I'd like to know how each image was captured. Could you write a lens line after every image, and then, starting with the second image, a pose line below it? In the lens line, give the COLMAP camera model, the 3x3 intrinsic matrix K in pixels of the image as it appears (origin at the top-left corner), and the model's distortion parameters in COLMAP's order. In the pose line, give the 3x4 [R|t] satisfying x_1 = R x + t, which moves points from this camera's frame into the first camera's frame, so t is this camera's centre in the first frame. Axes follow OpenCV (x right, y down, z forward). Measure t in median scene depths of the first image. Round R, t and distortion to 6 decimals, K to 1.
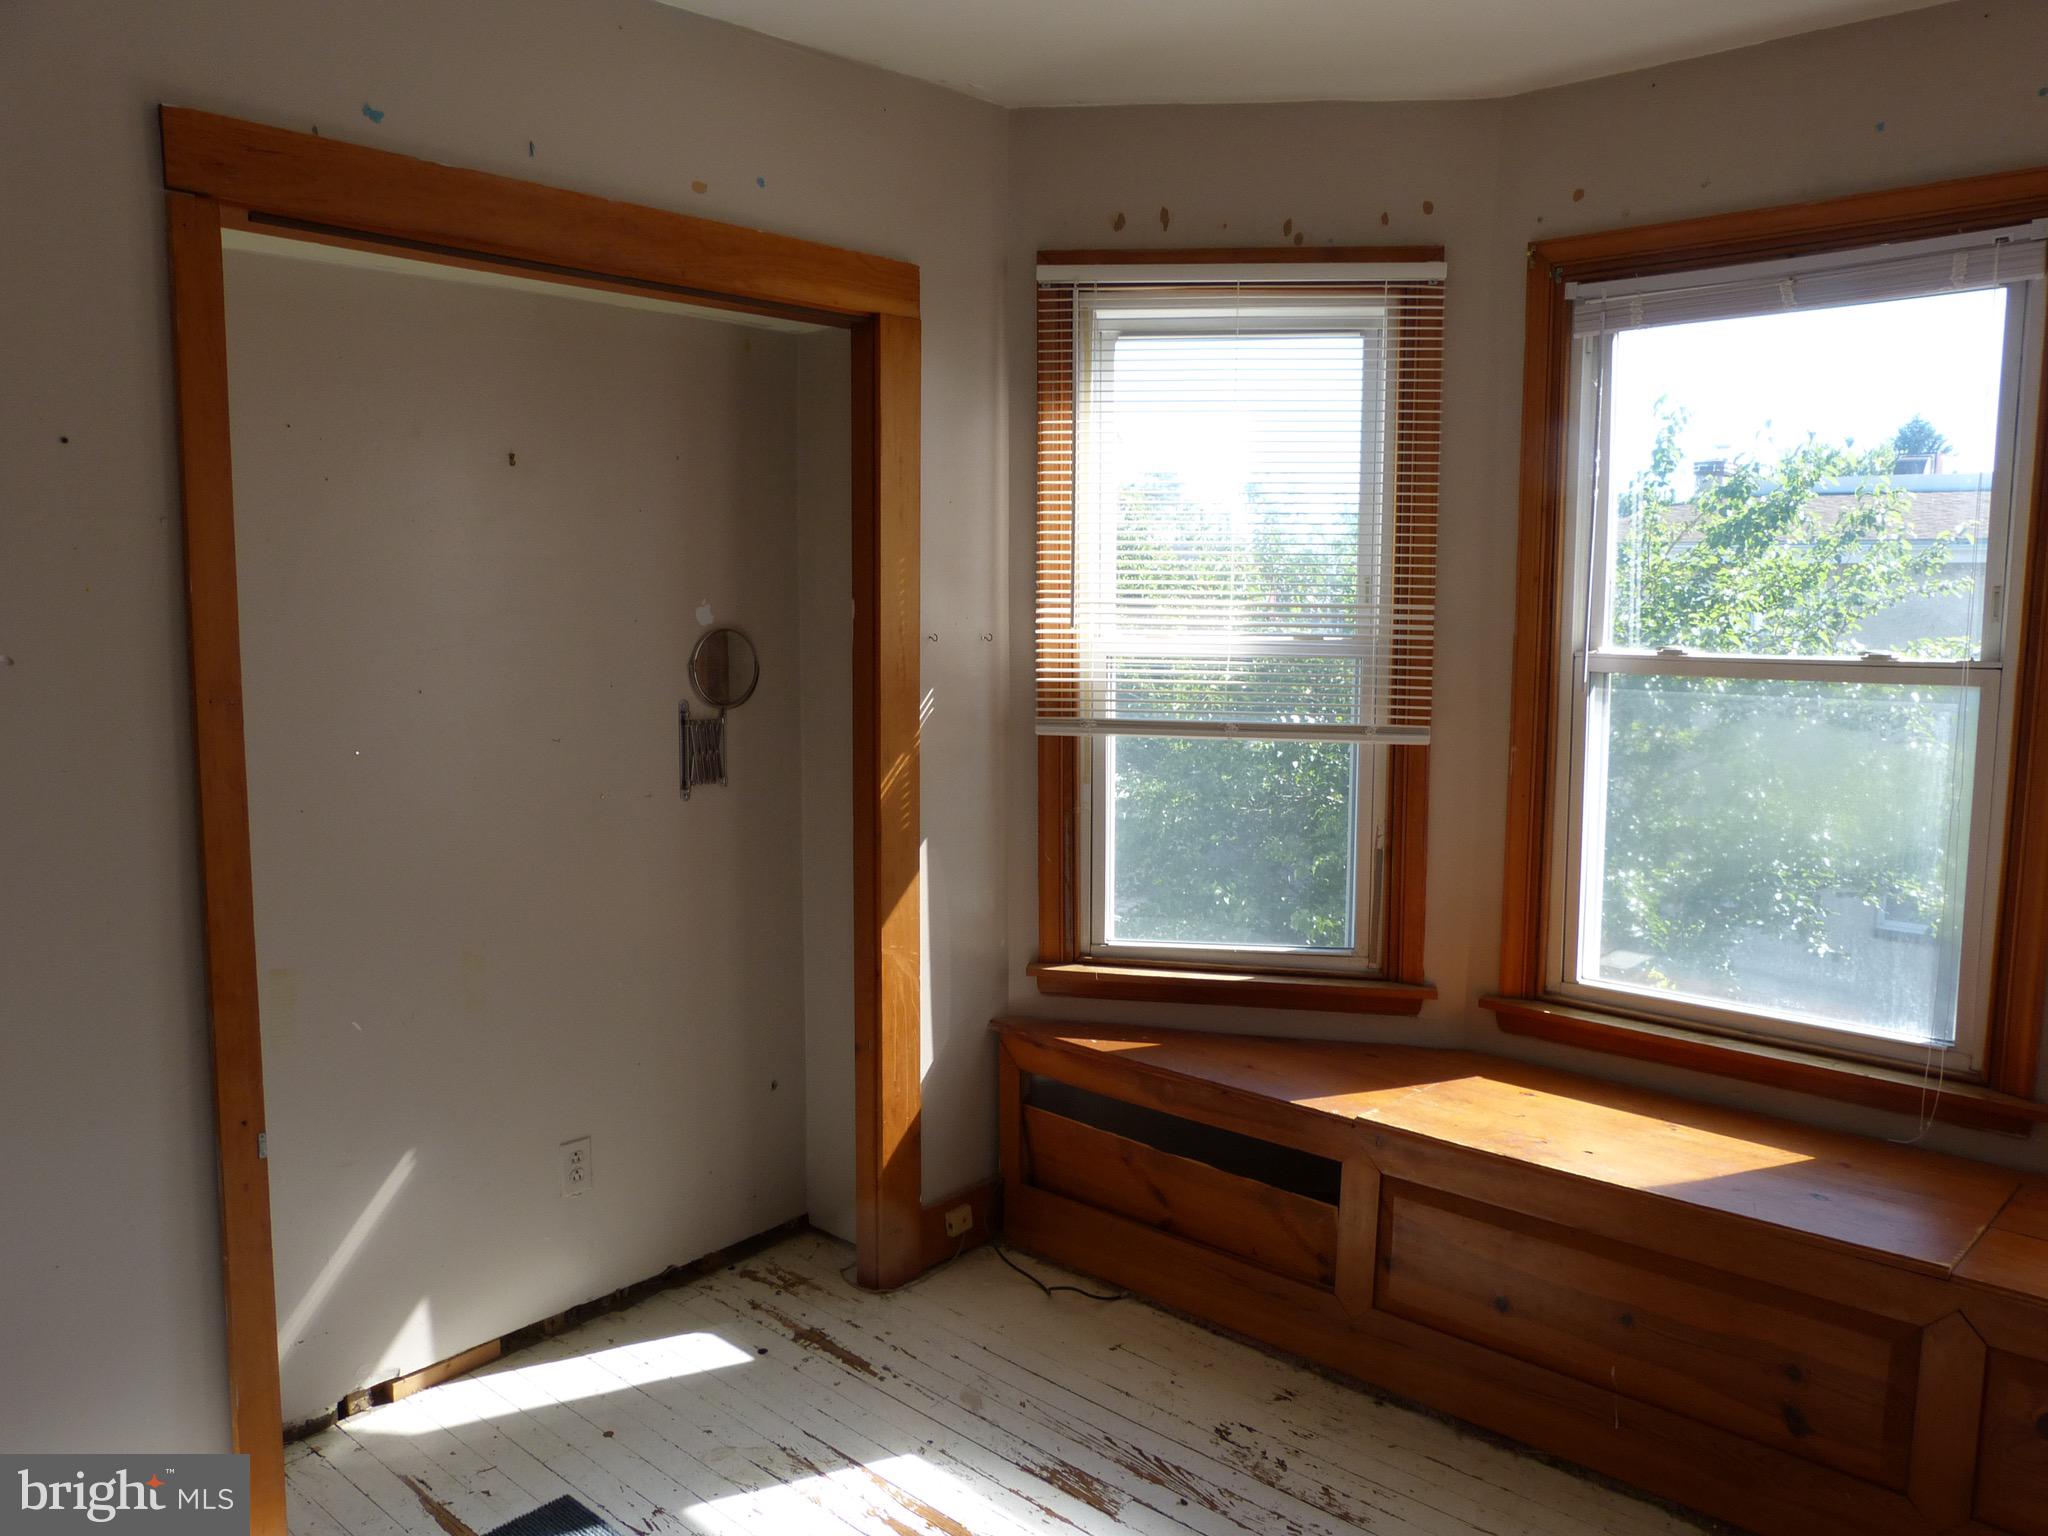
lens RADIAL K [[1532.7, 0, 1035.8], [0, 1532.7, 772.4], [0, 0, 1]] dist [-0.038627, 0.025268]
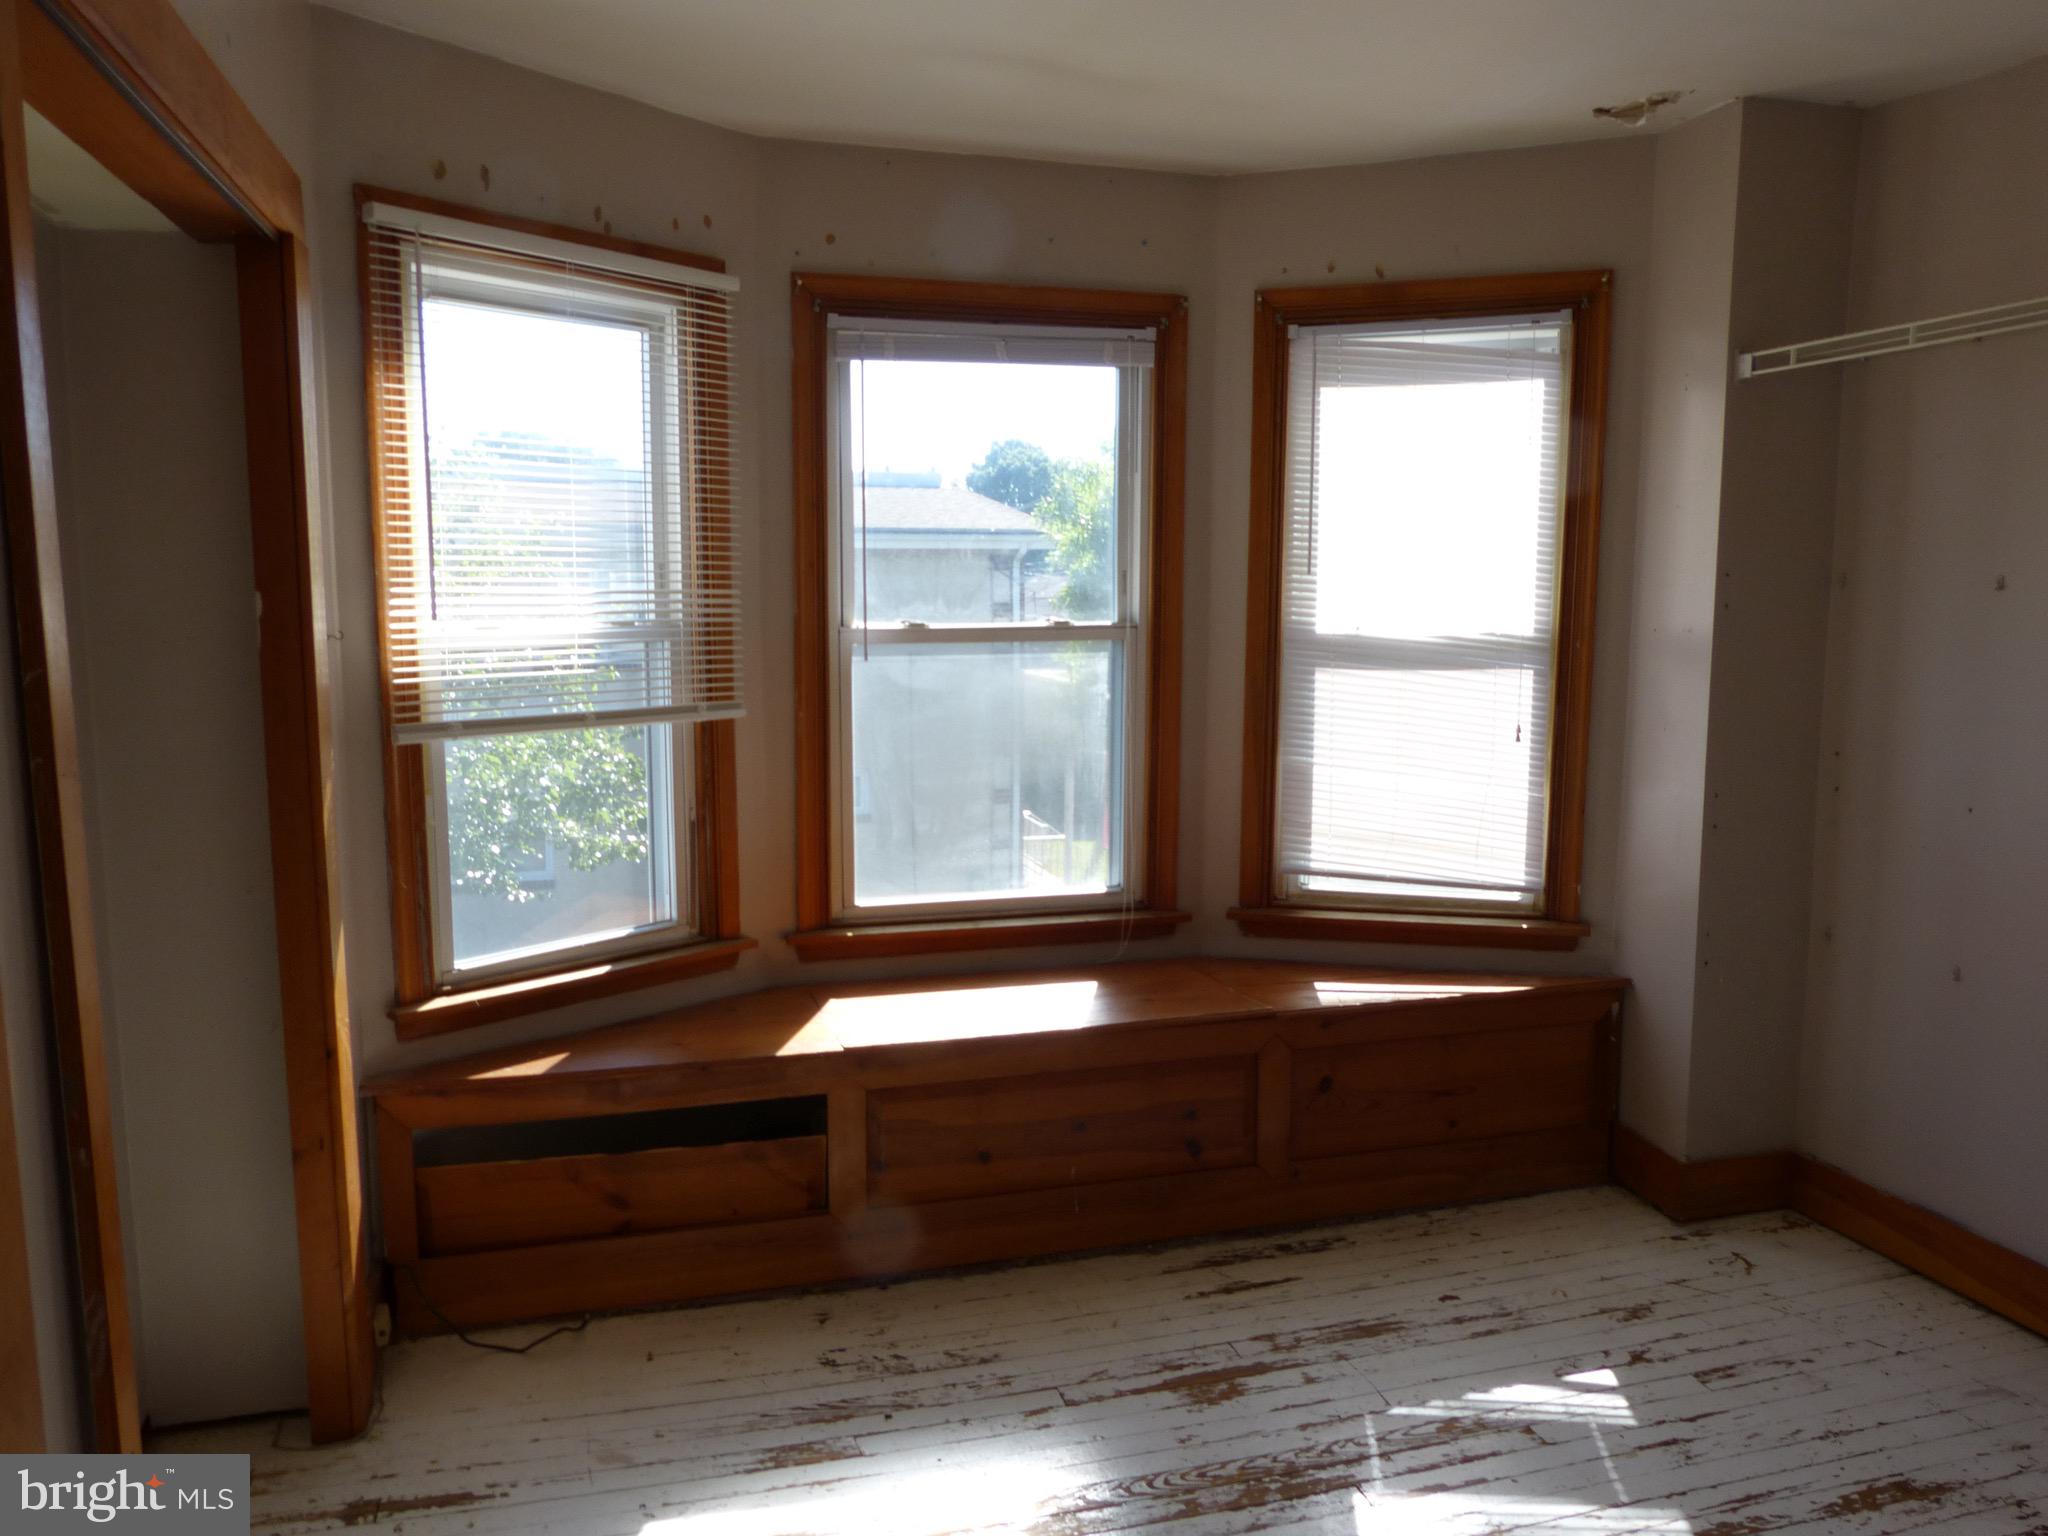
lens RADIAL K [[1532.7, 0, 1031.2], [0, 1532.7, 777.3], [0, 0, 1]] dist [-0.038627, 0.025268]
pose [[0.519264, -0.114012, 0.846975, -0.606098], [0.102022, 0.992244, 0.071019, -0.034480], [-0.848502, 0.049532, 0.526868, 0.265475]]
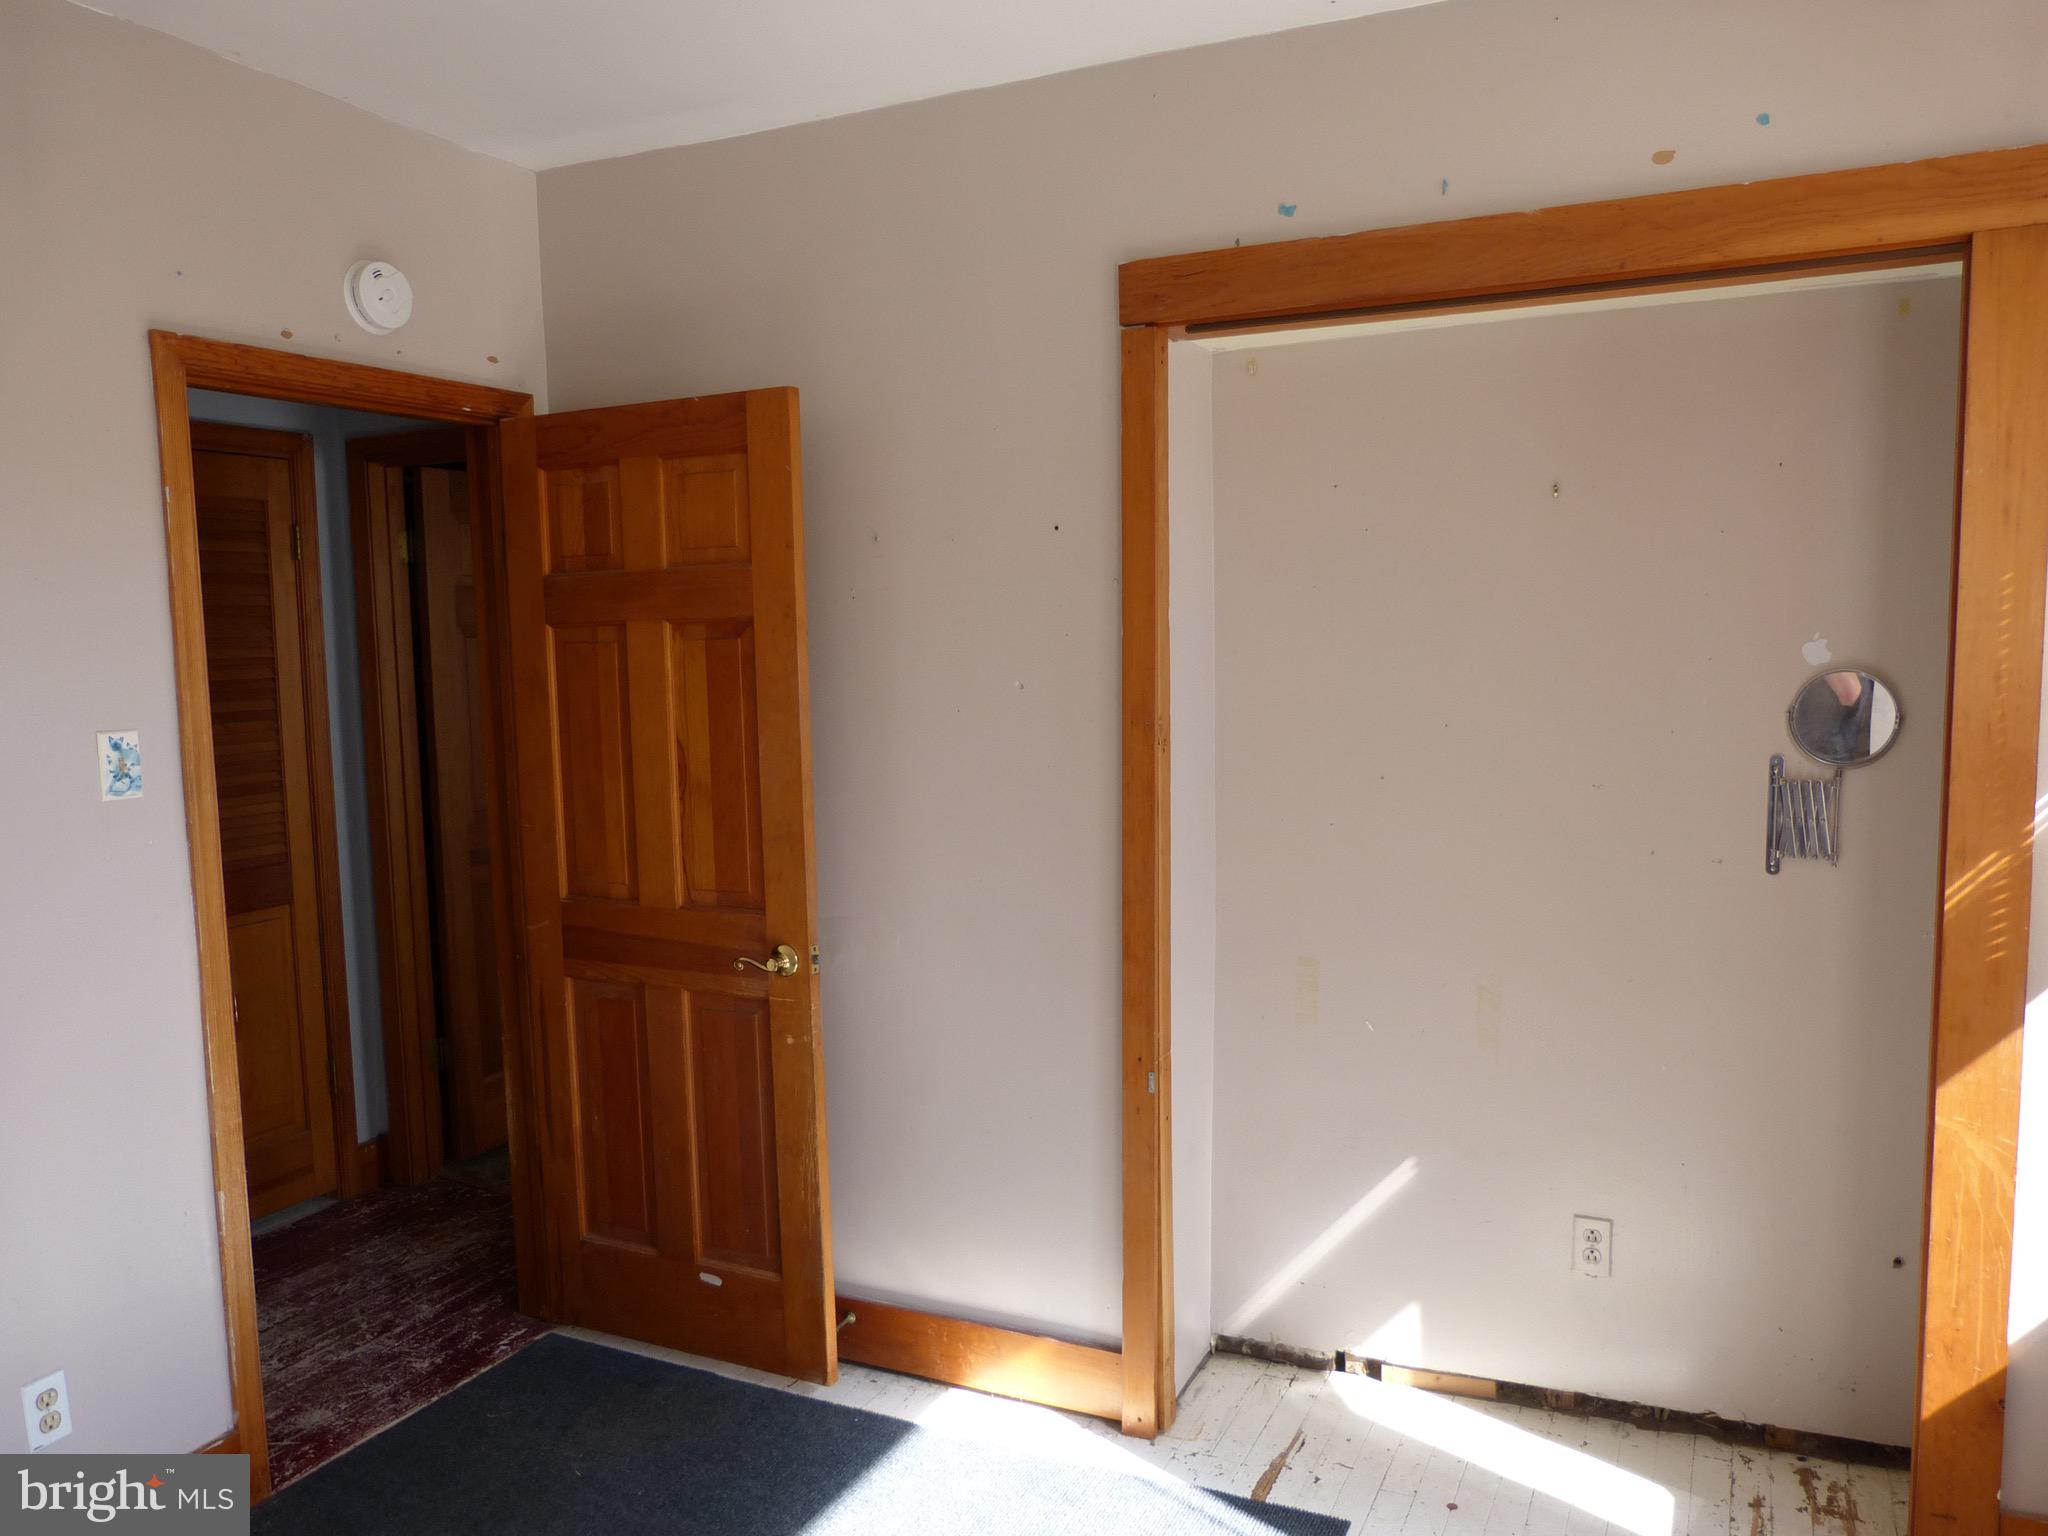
lens RADIAL K [[1532.7, 0, 1033.1], [0, 1532.7, 768.4], [0, 0, 1]] dist [-0.038627, 0.025268]
pose [[0.279980, 0.080528, -0.956622, 0.437064], [-0.089560, 0.994321, 0.057490, -0.049489], [0.955819, 0.069579, 0.285602, 0.368014]]
